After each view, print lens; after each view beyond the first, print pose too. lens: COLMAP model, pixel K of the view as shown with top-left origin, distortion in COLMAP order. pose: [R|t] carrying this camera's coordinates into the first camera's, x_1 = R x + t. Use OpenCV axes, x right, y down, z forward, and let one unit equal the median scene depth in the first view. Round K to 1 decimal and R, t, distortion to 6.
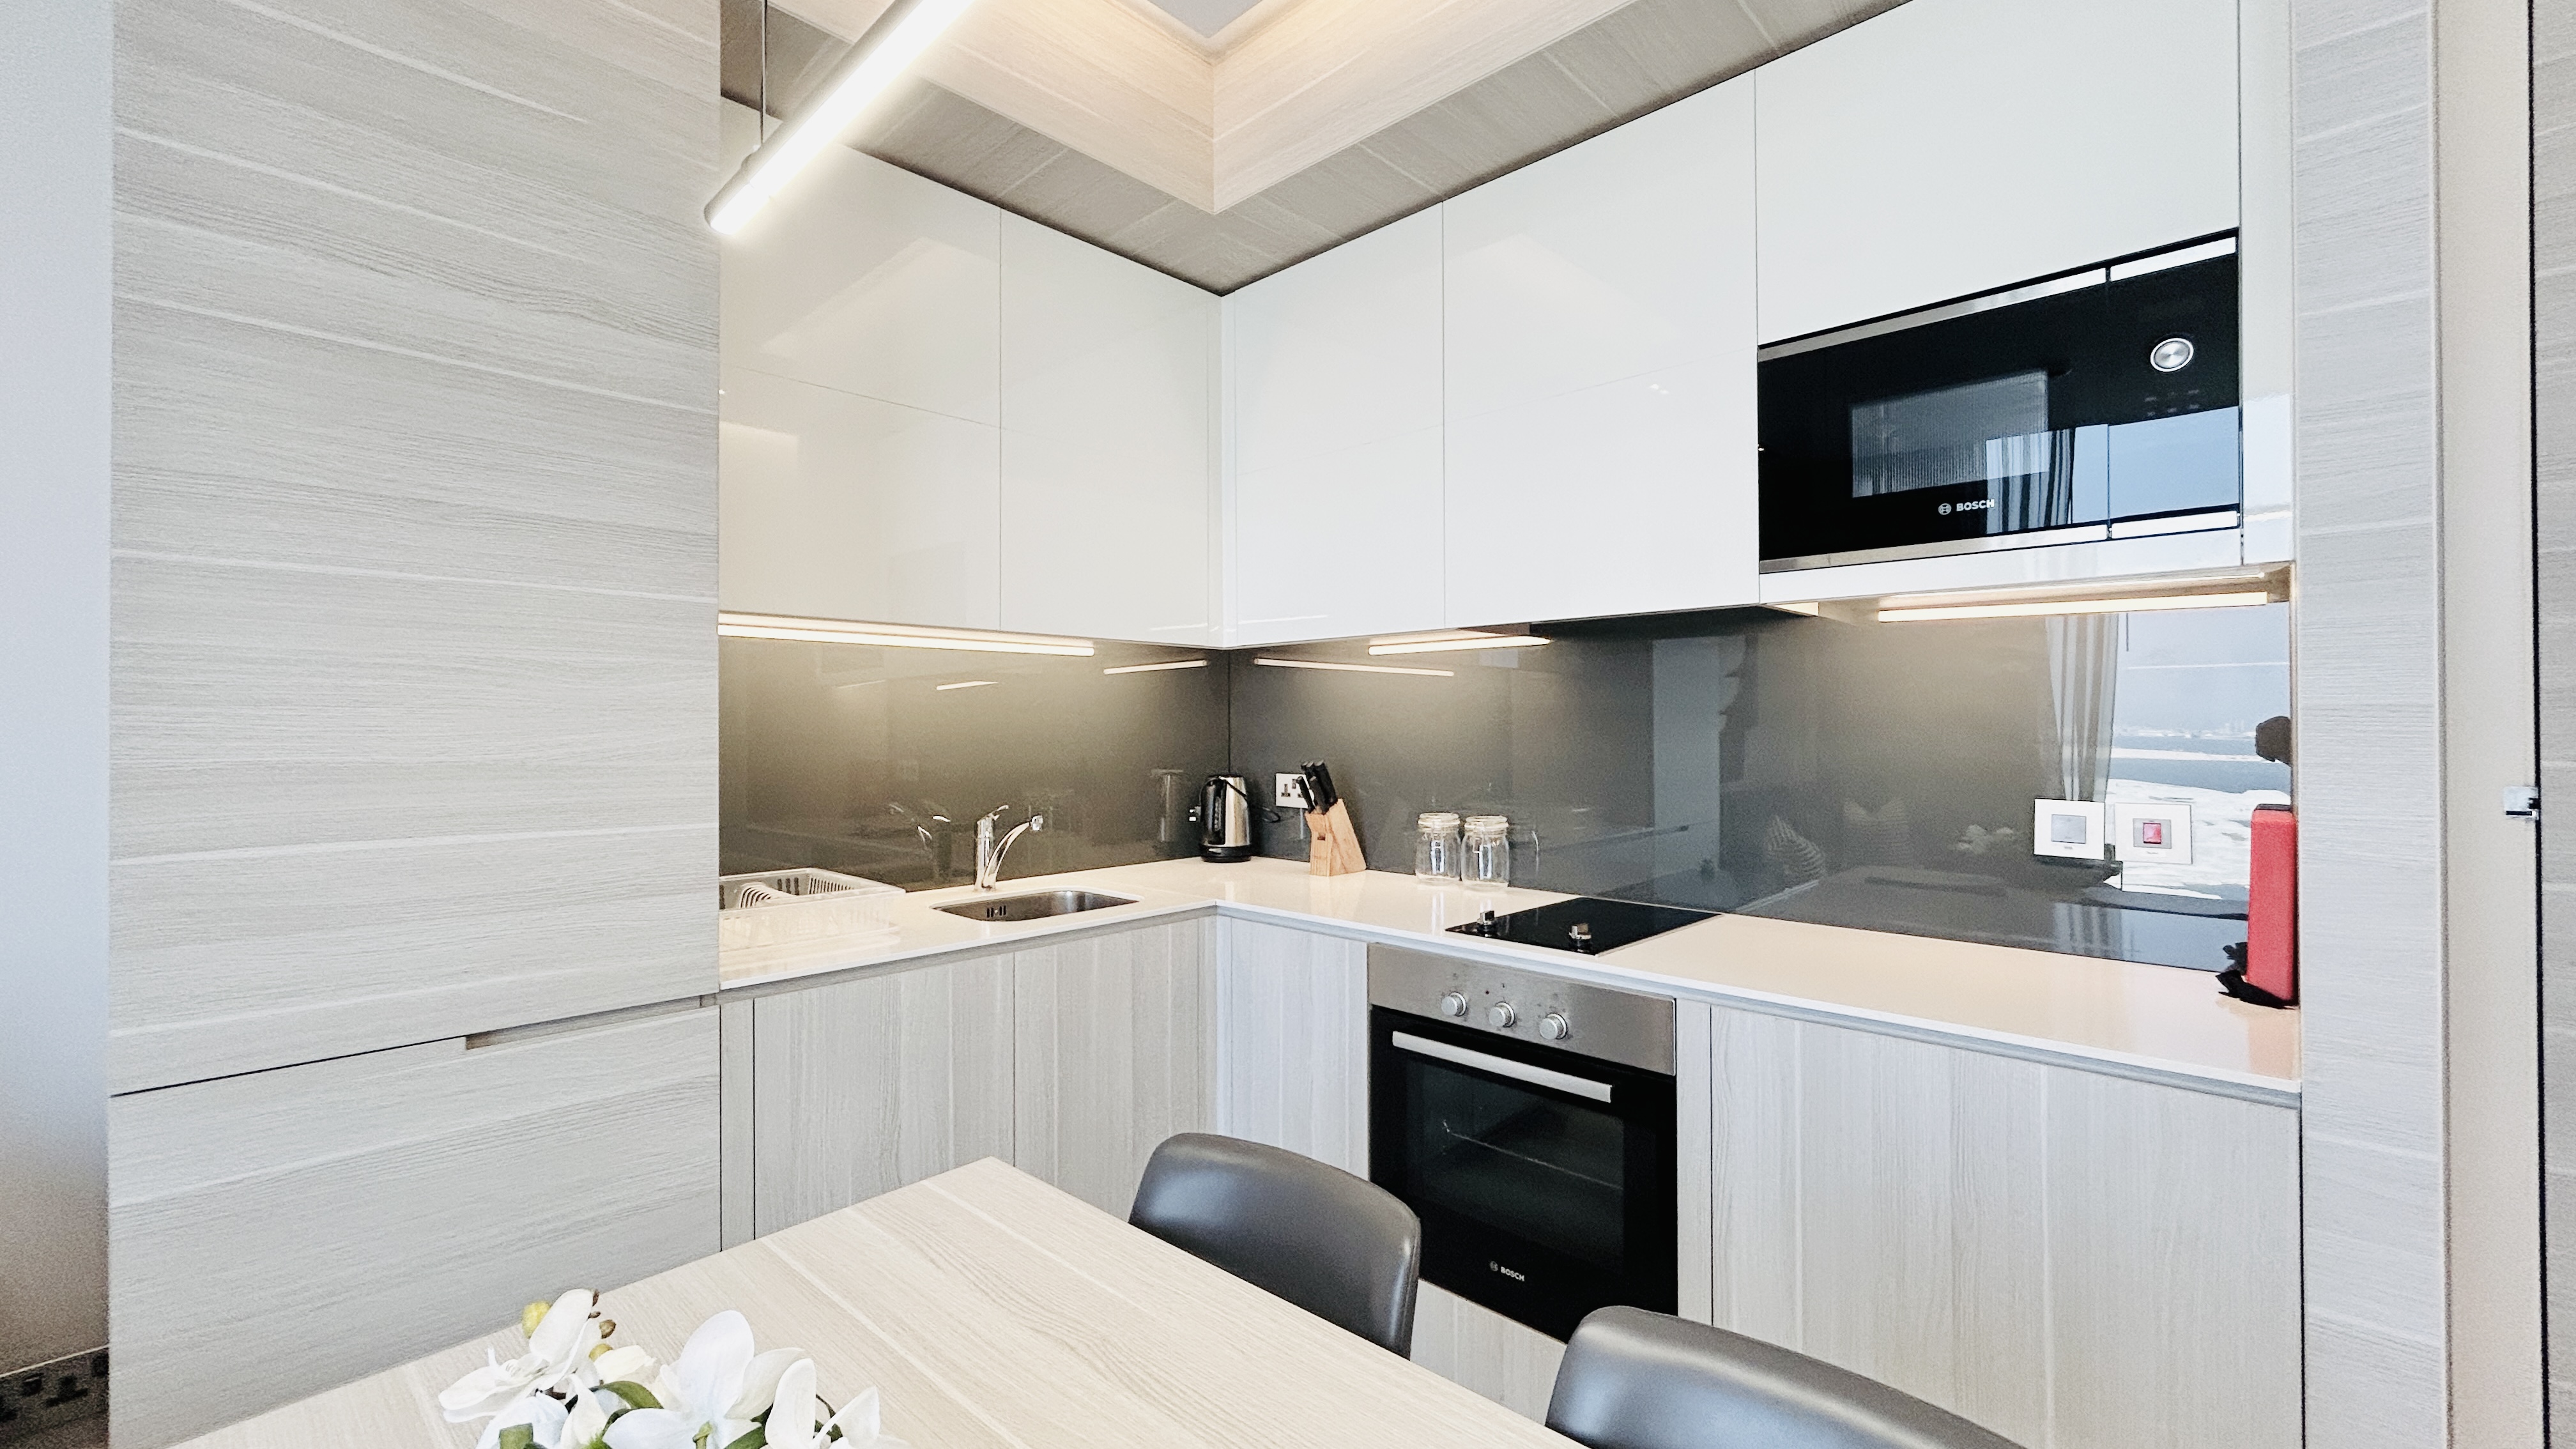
lens RADIAL K [[1031.4, 0, 1289.6], [0, 1031.4, 725.6], [0, 0, 1]] dist [-0.000183, -0.000523]
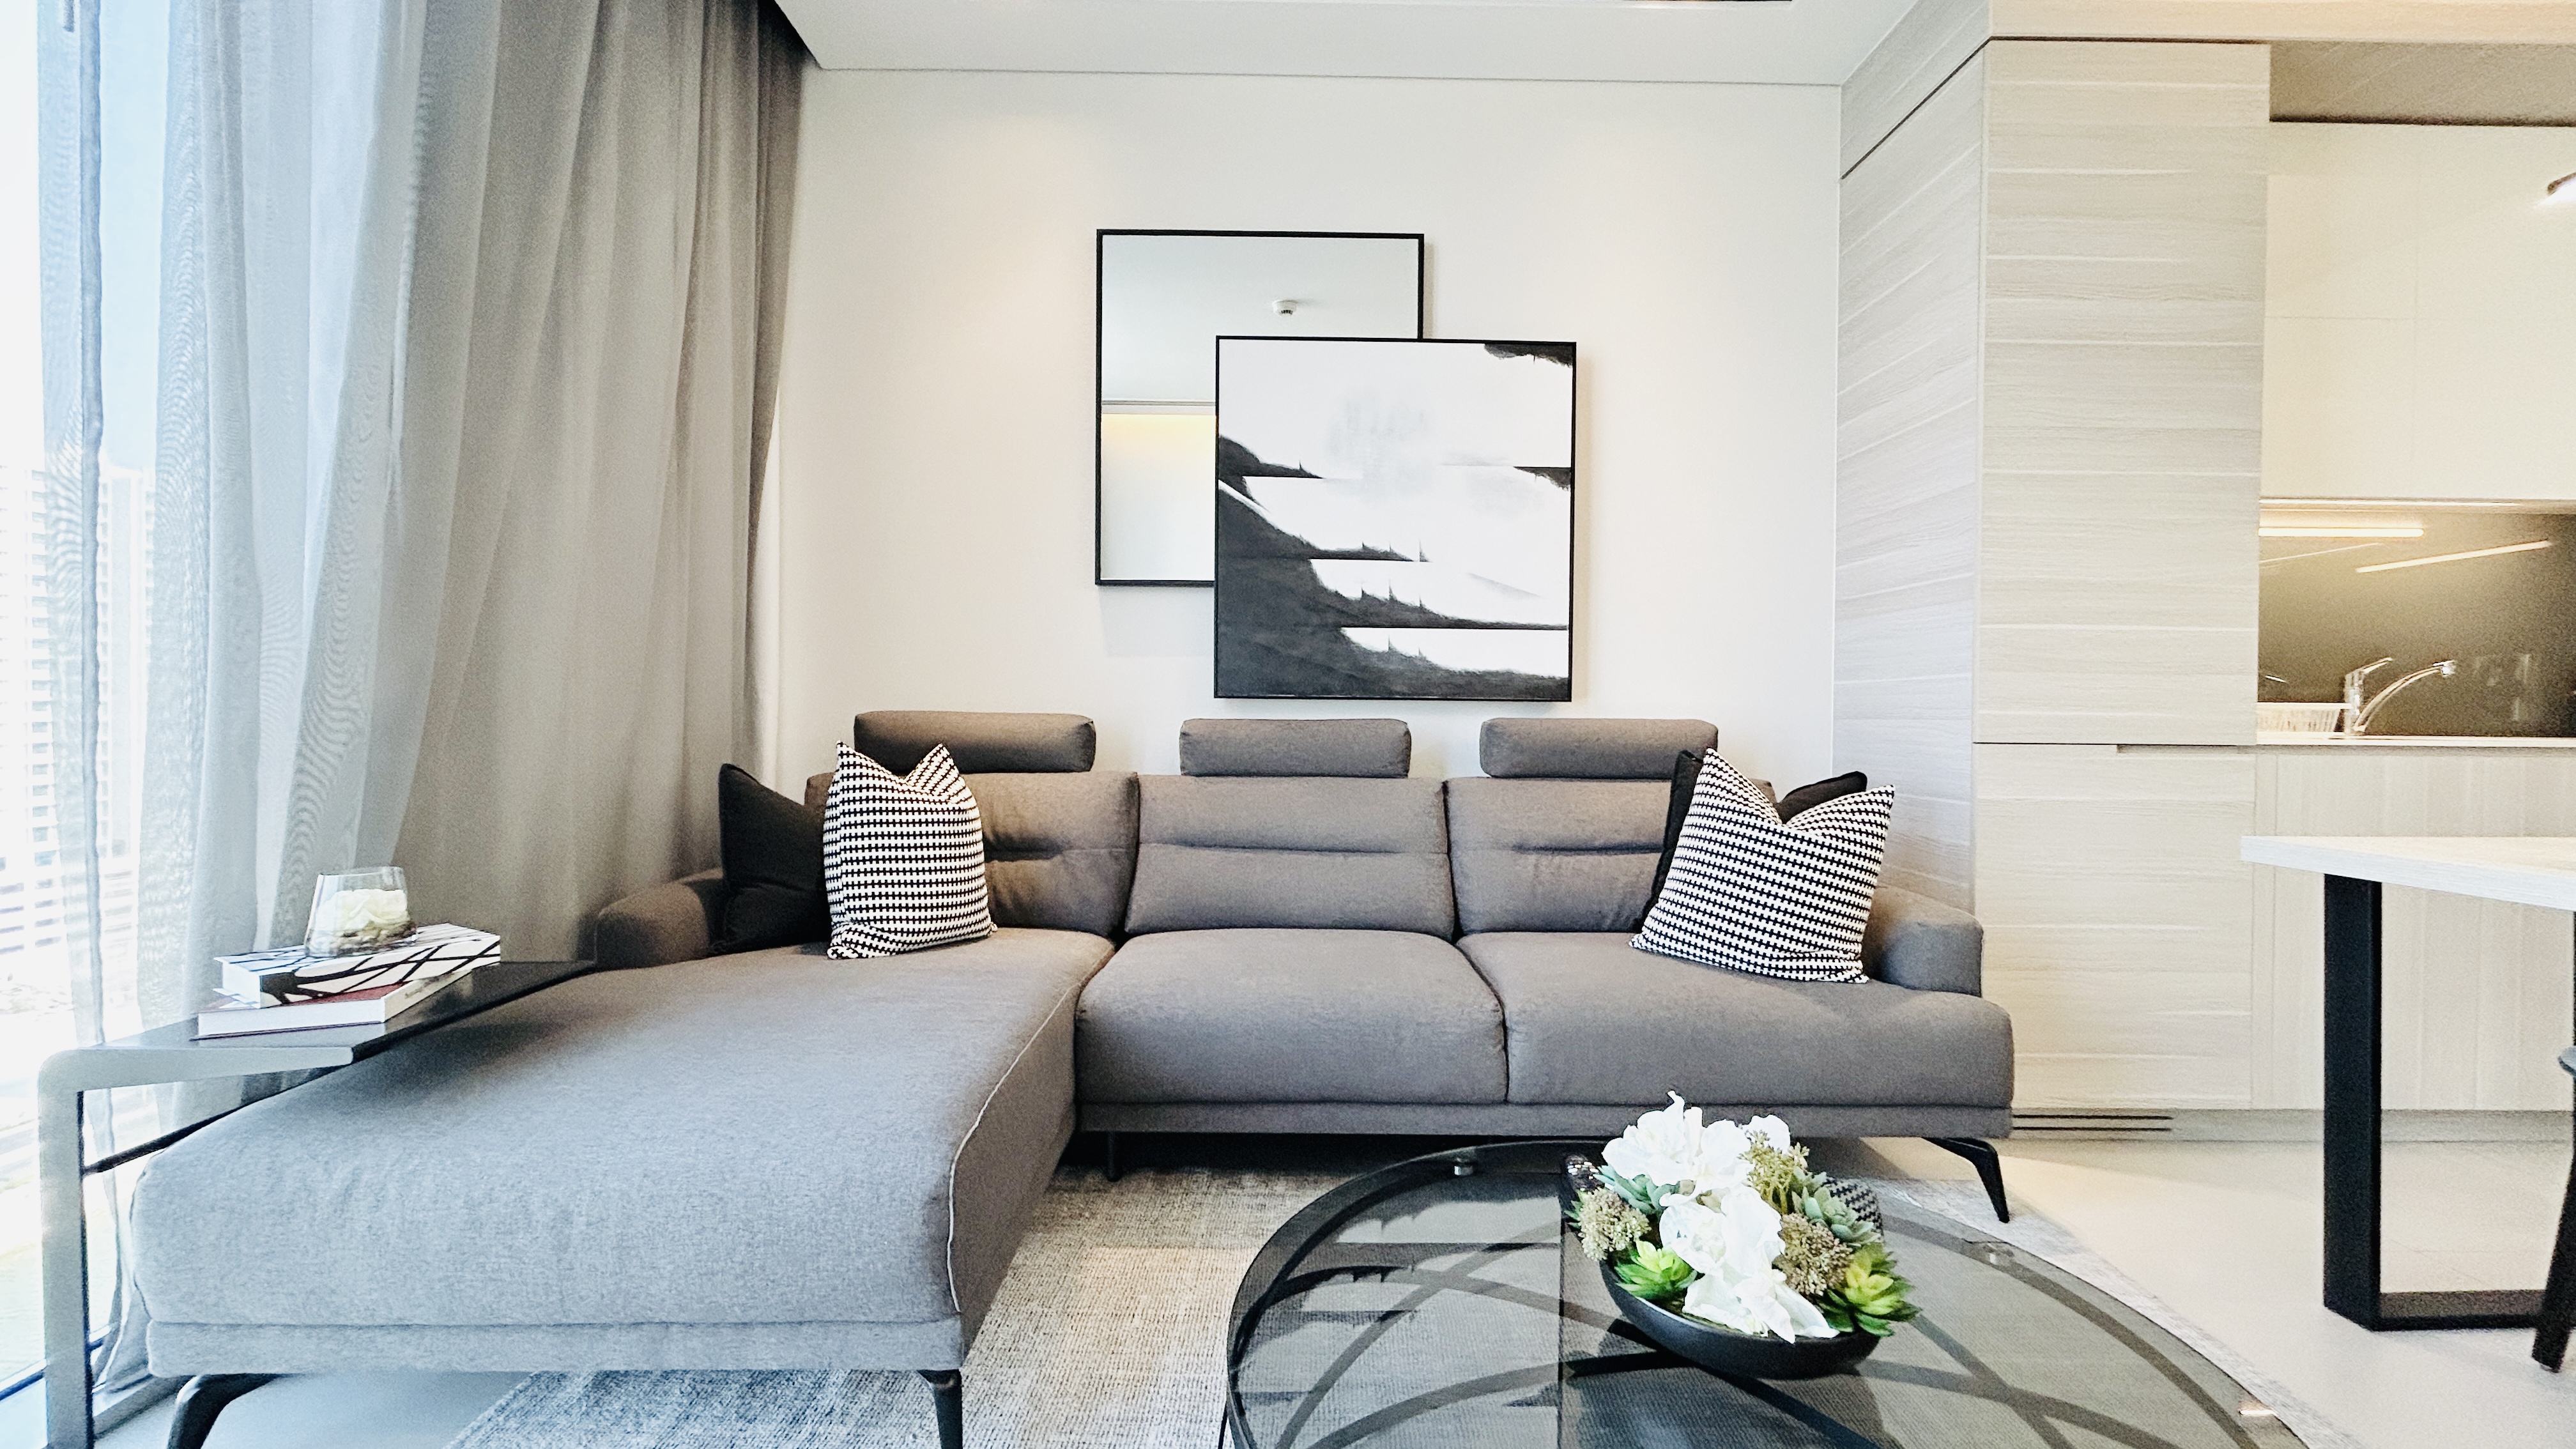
lens RADIAL K [[1031.4, 0, 1292.4], [0, 1031.4, 723.1], [0, 0, 1]] dist [-0.000183, -0.000523]
pose [[0.697553, 0.019369, -0.716272, -0.320353], [-0.011834, 0.999810, 0.015512, 0.153579], [0.716436, -0.002344, 0.697649, -0.681220]]
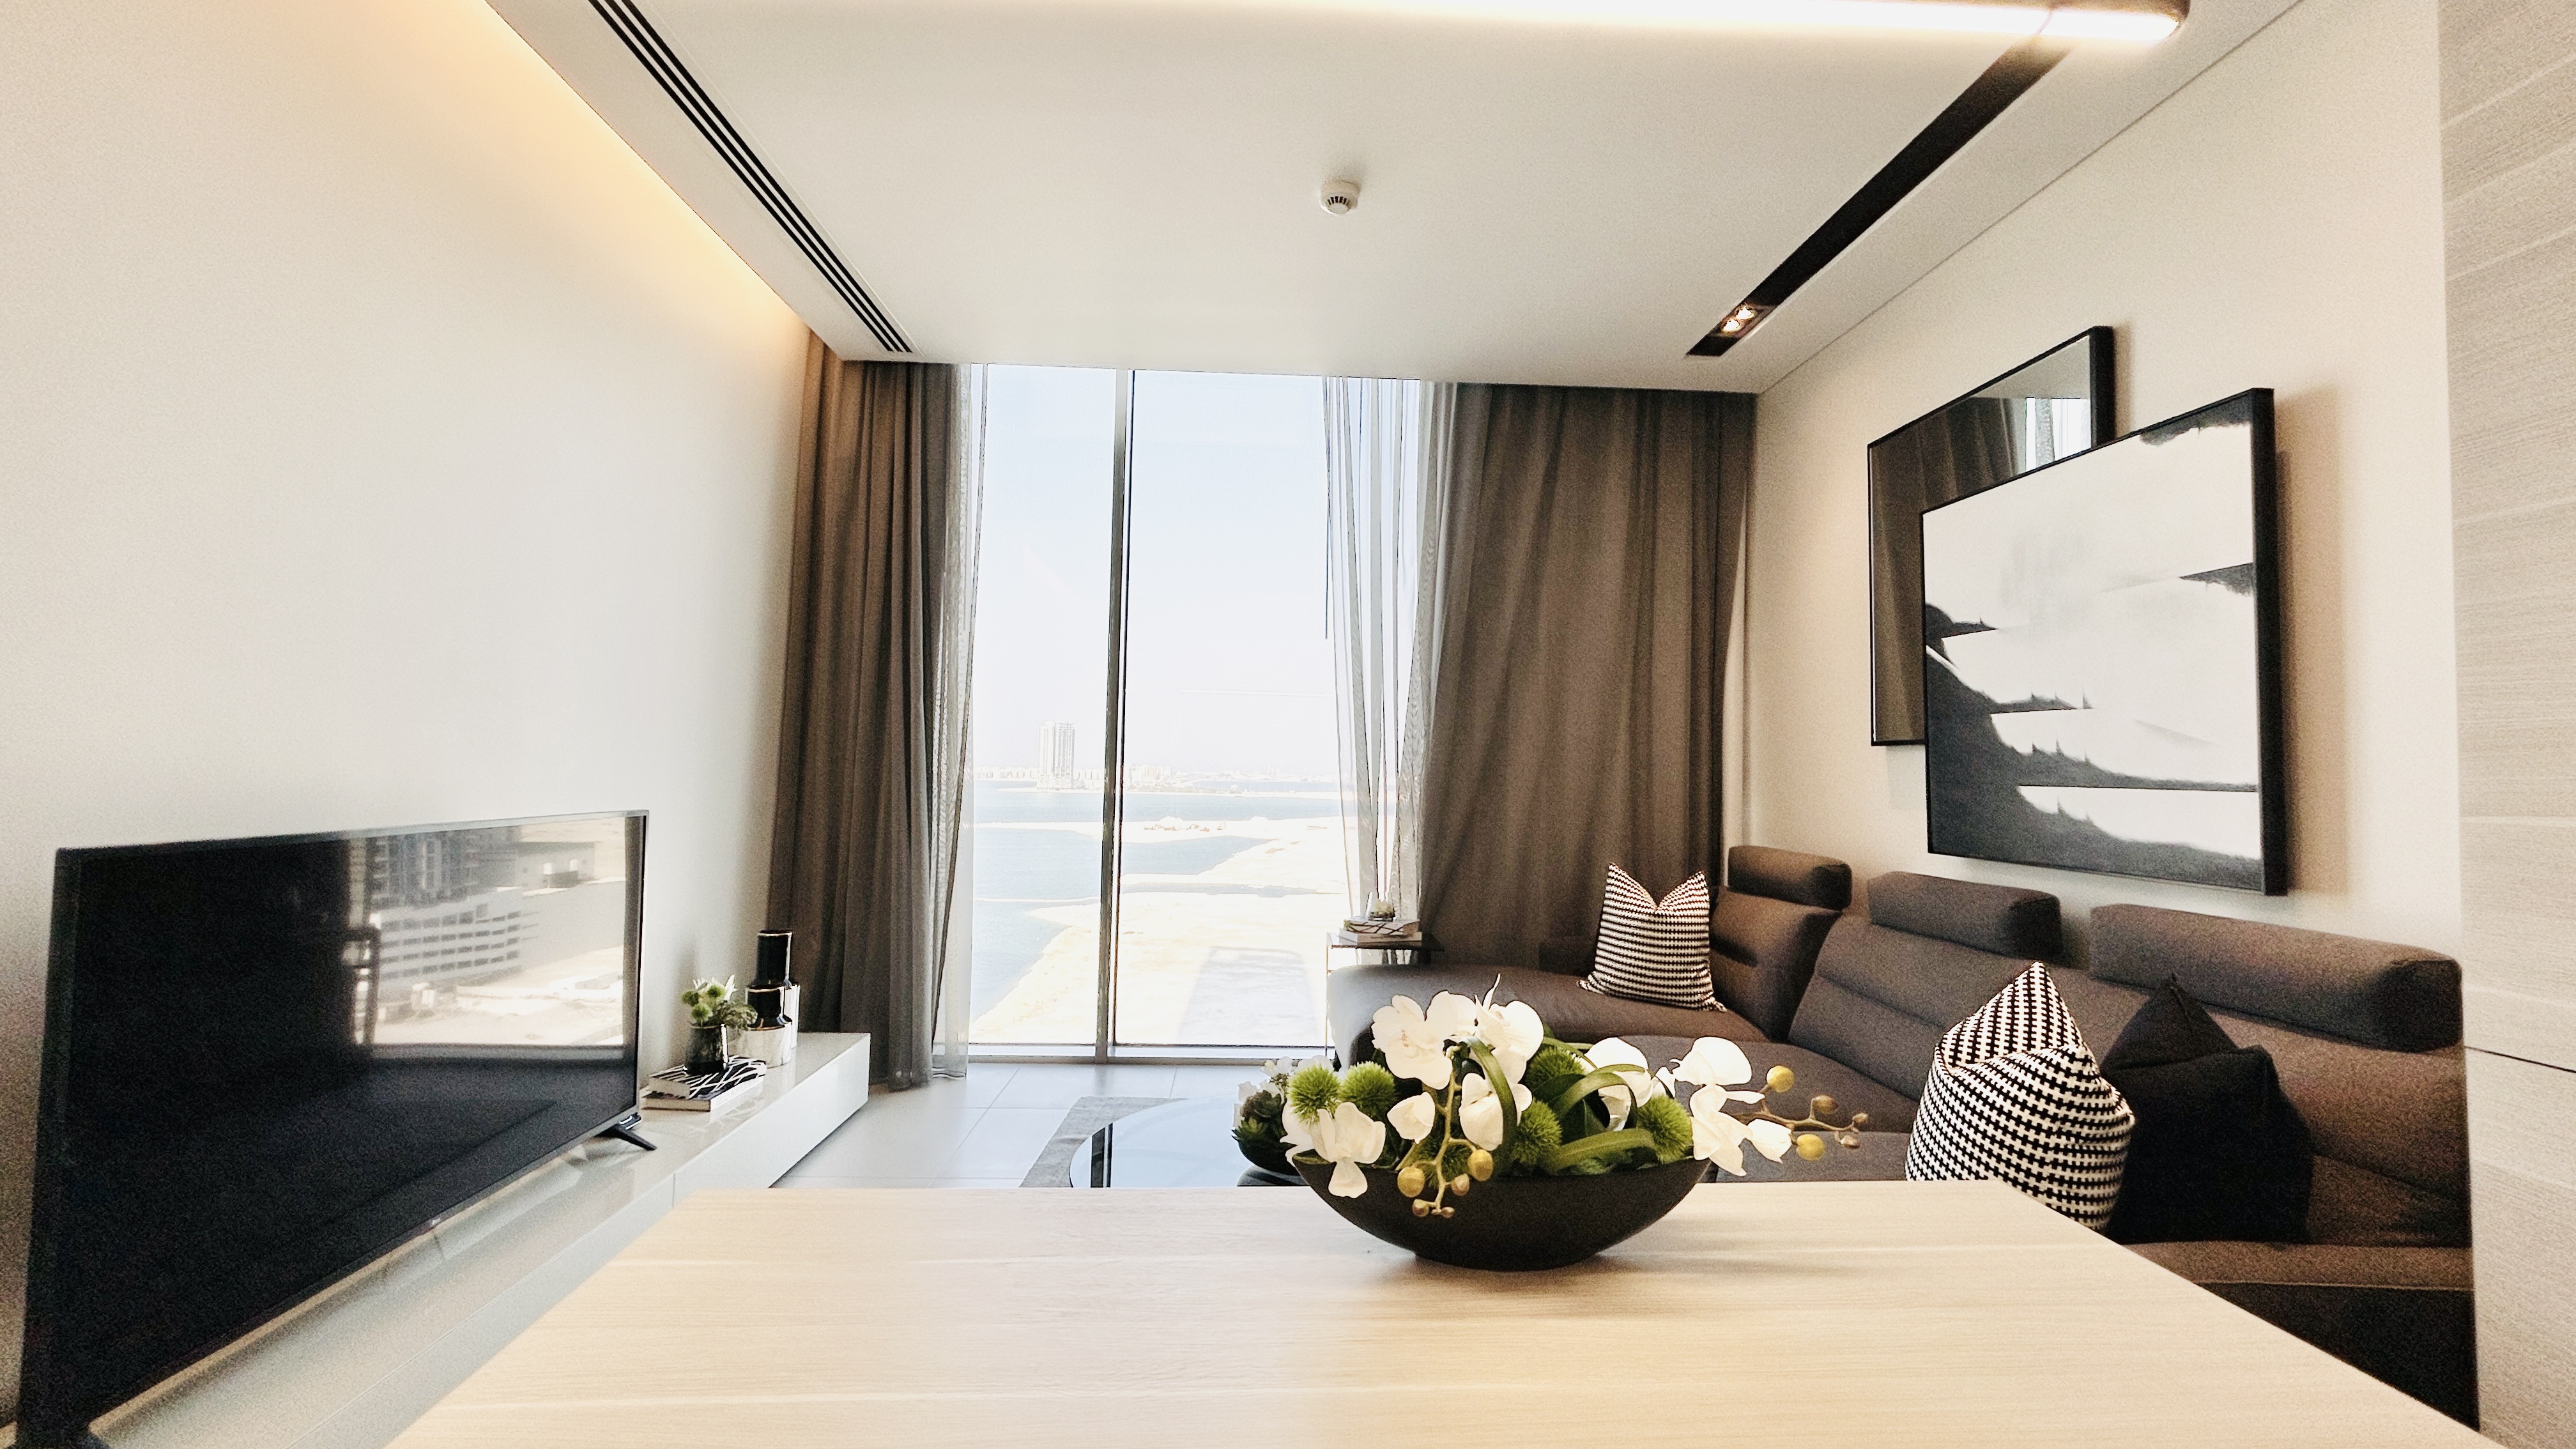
lens RADIAL K [[1031.4, 0, 1287.7], [0, 1031.4, 729.5], [0, 0, 1]] dist [-0.000183, -0.000523]
pose [[-0.698637, -0.042023, -0.714241, 0.212824], [-0.025076, 0.999099, -0.034255, 0.054739], [0.715037, -0.006021, -0.699061, 0.445198]]
